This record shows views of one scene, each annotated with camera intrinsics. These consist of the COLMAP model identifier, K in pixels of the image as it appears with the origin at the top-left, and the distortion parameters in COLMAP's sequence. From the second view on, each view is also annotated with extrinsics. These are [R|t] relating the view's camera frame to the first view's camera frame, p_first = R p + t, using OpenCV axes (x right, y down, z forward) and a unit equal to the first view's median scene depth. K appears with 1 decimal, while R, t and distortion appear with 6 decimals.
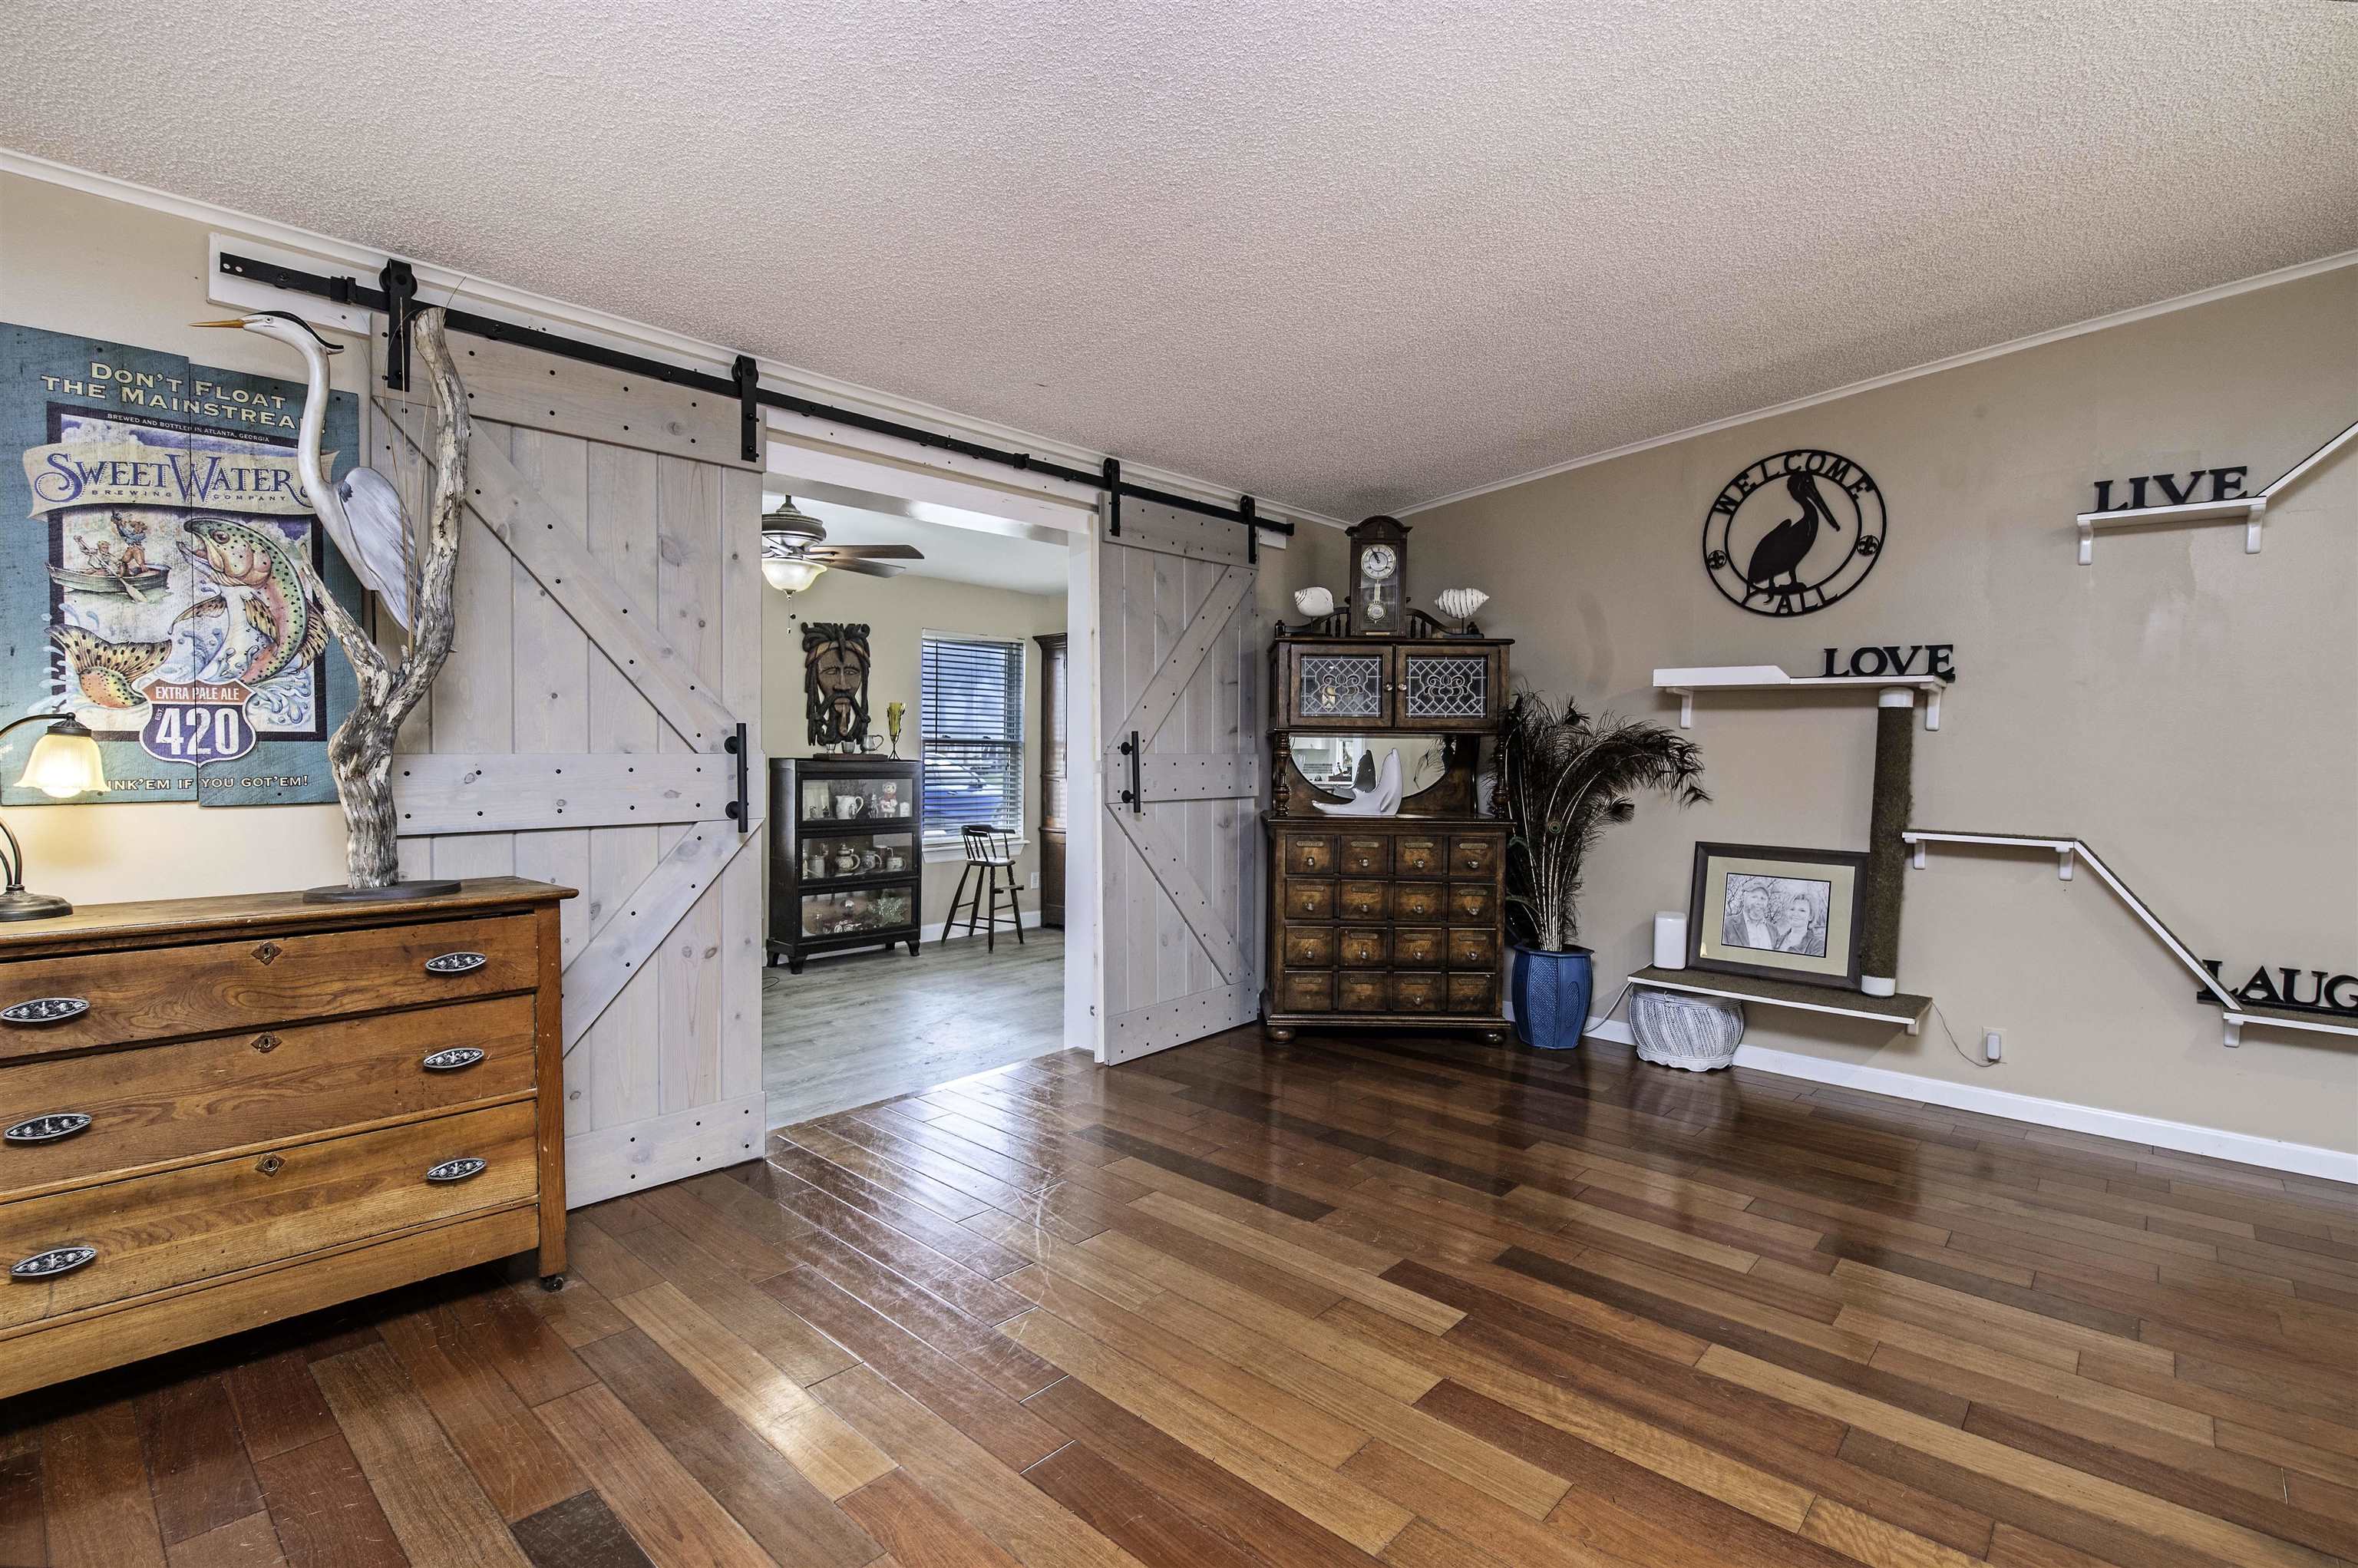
lens RADIAL K [[1089.3, 0, 1181.4], [0, 1089.3, 783.7], [0, 0, 1]] dist [-0.012413, -0.005122]
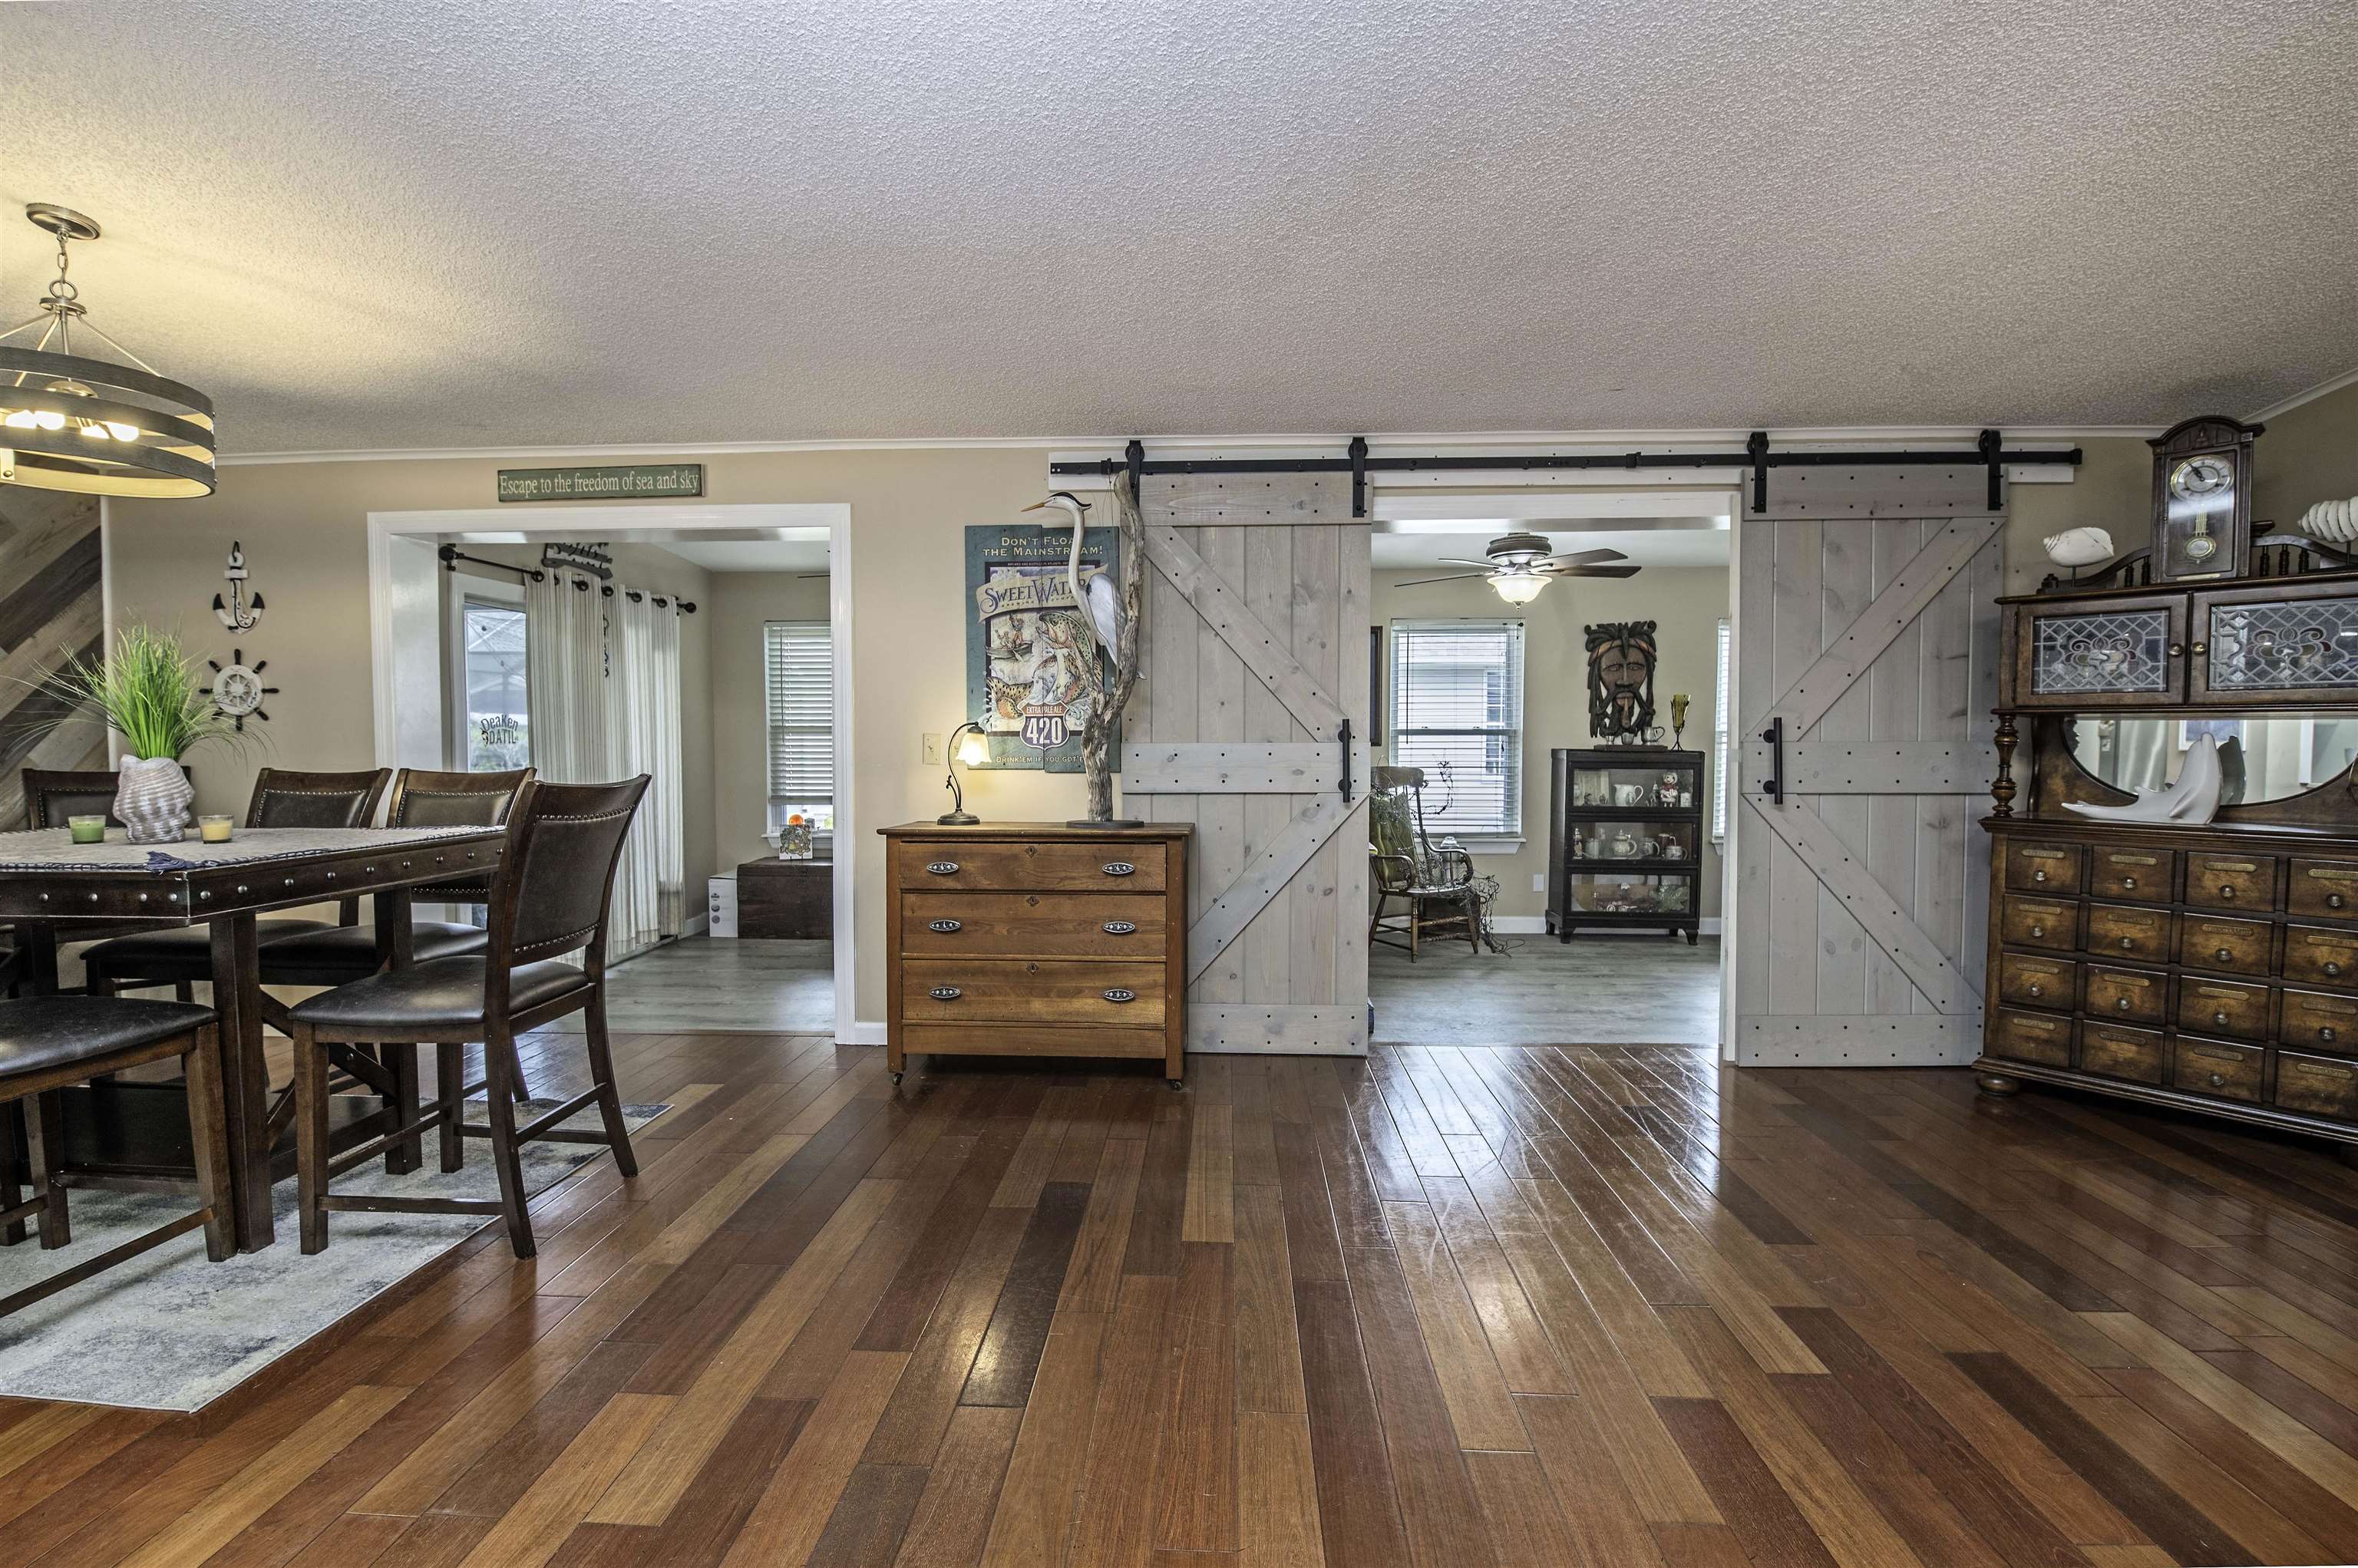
lens RADIAL K [[1040.9, 0, 1176.1], [0, 1040.9, 780.9], [0, 0, 1]] dist [-0.011242, -0.005035]
pose [[0.634591, 0.022112, -0.772532, 0.314155], [-0.019285, 0.999732, 0.012774, 0.004945], [0.772607, 0.006792, 0.634848, 0.031546]]
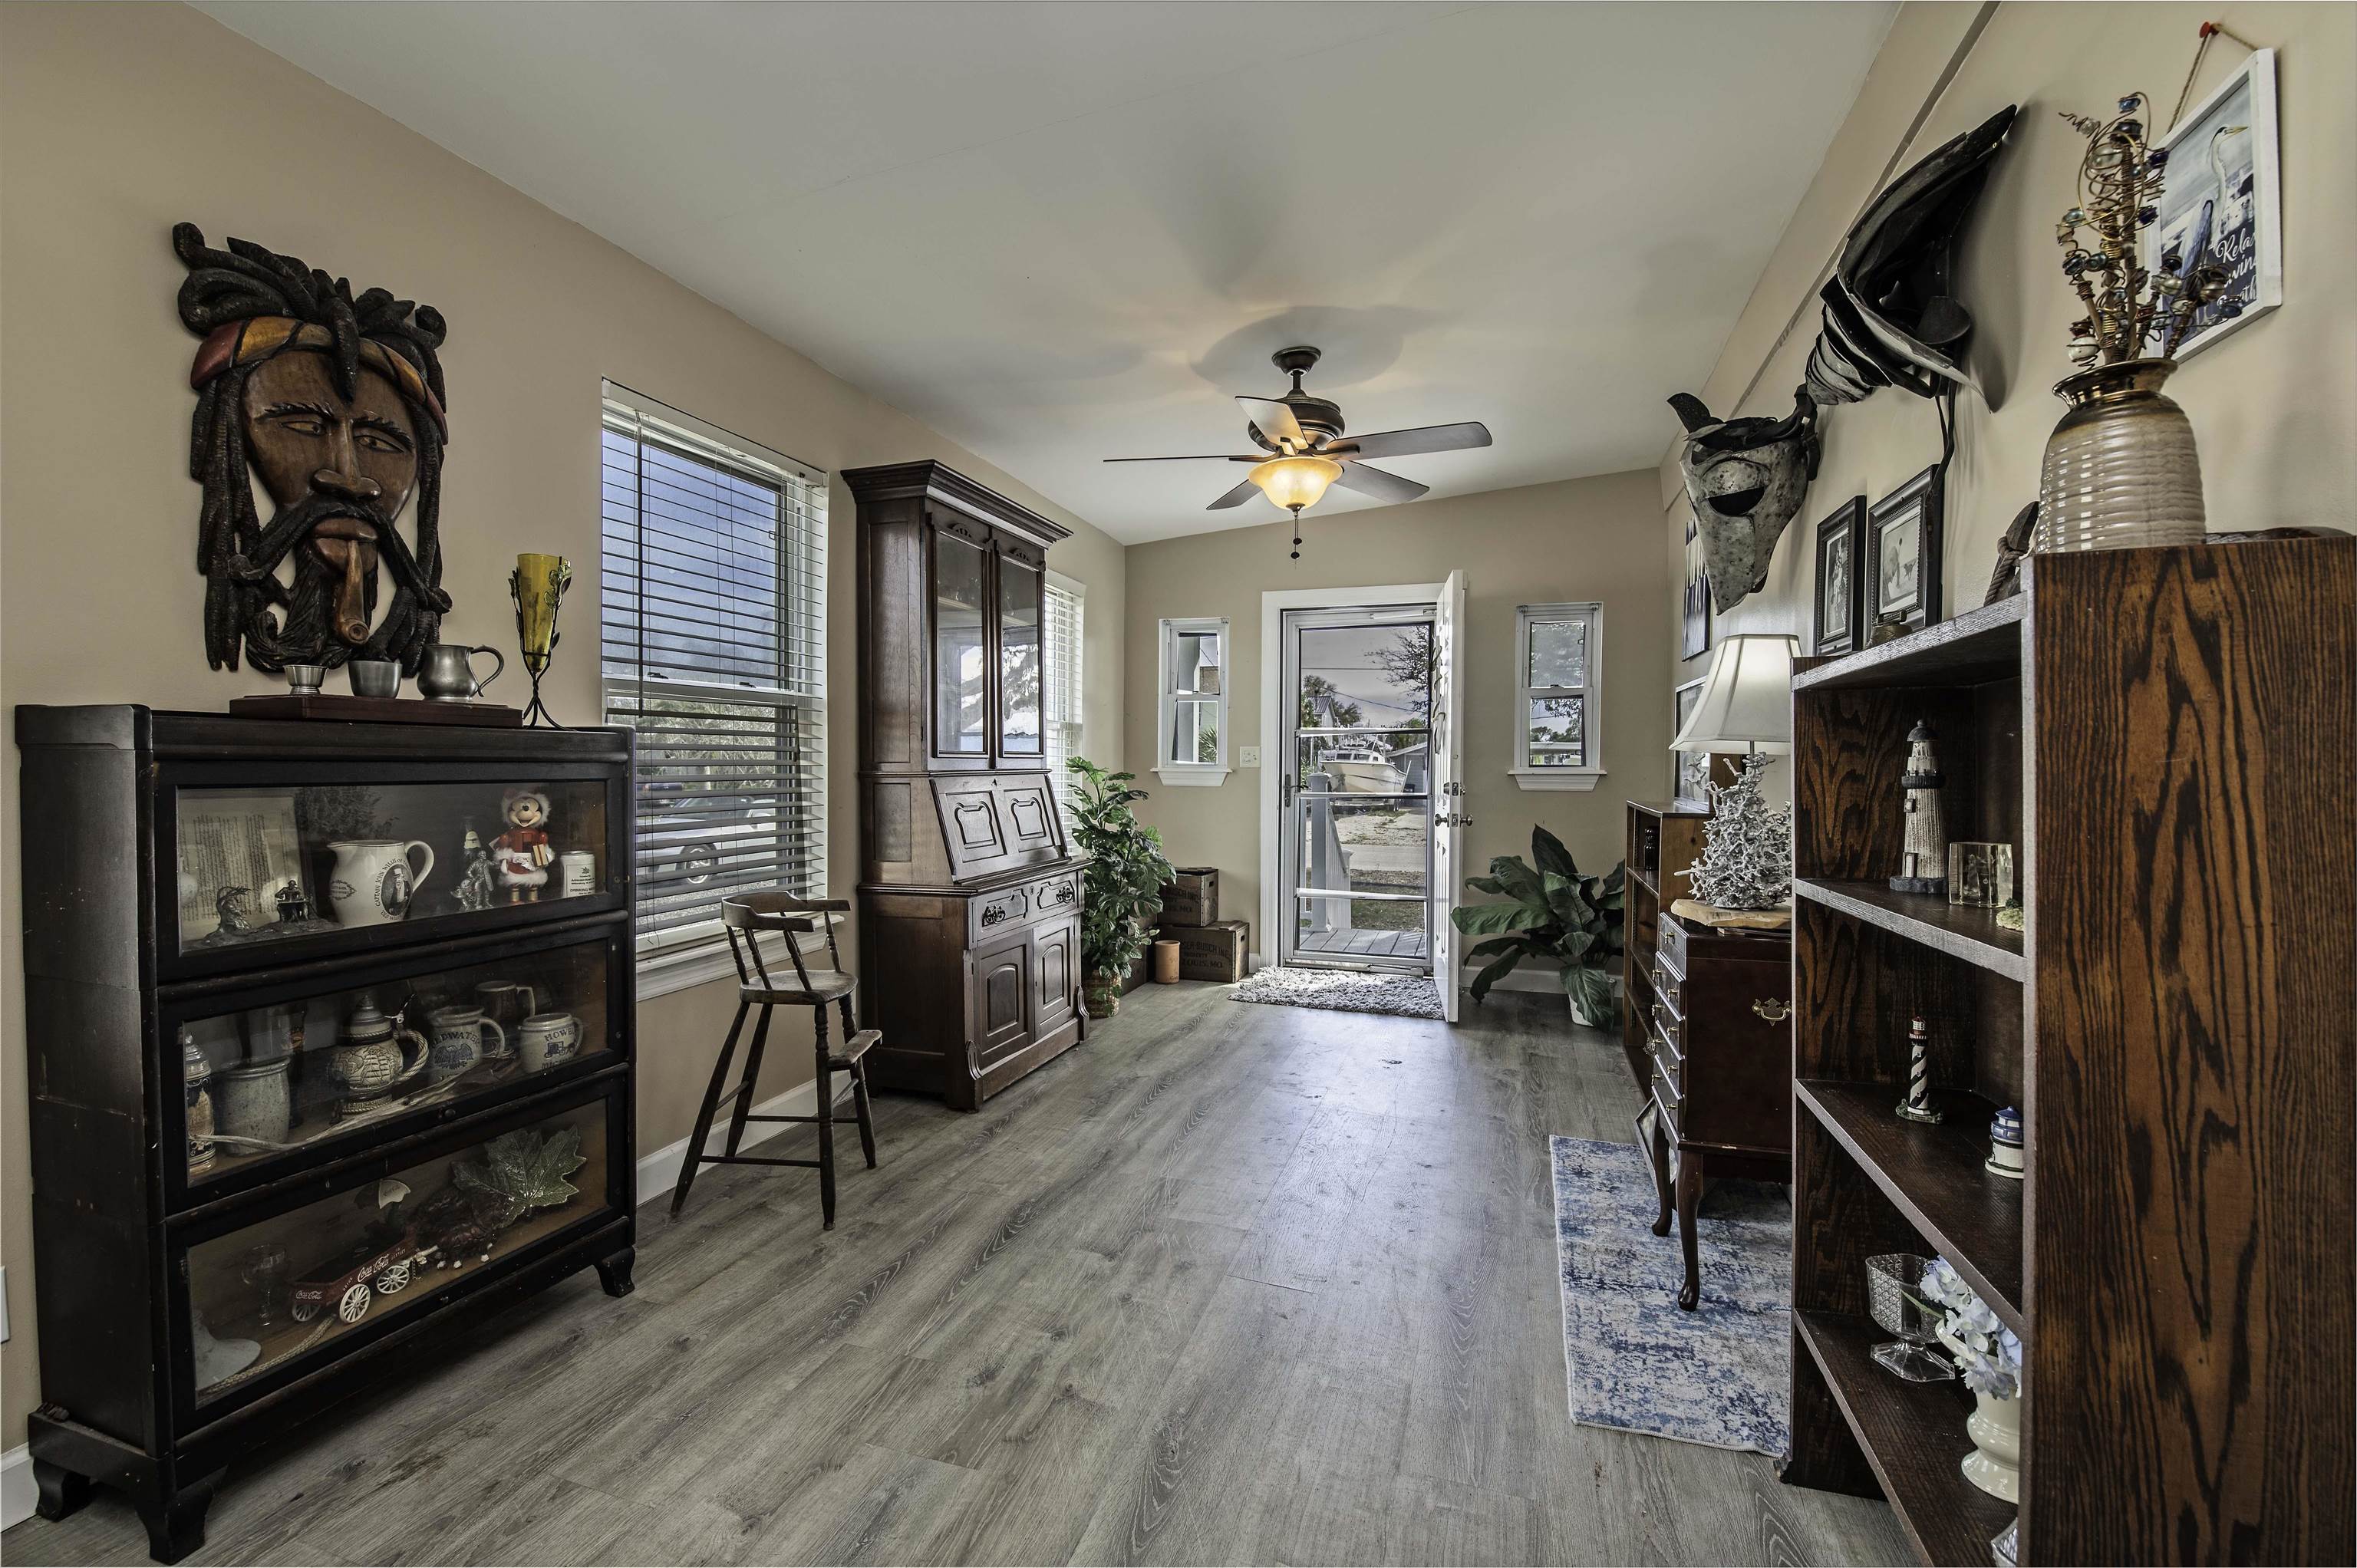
lens RADIAL K [[1040.5, 0, 1179.0], [0, 1040.5, 778.9], [0, 0, 1]] dist [-0.011242, -0.005035]
pose [[0.915623, -0.020450, 0.401516, -0.348324], [0.028835, 0.999474, -0.014850, 0.007591], [-0.401001, 0.025175, 0.915731, 1.040611]]
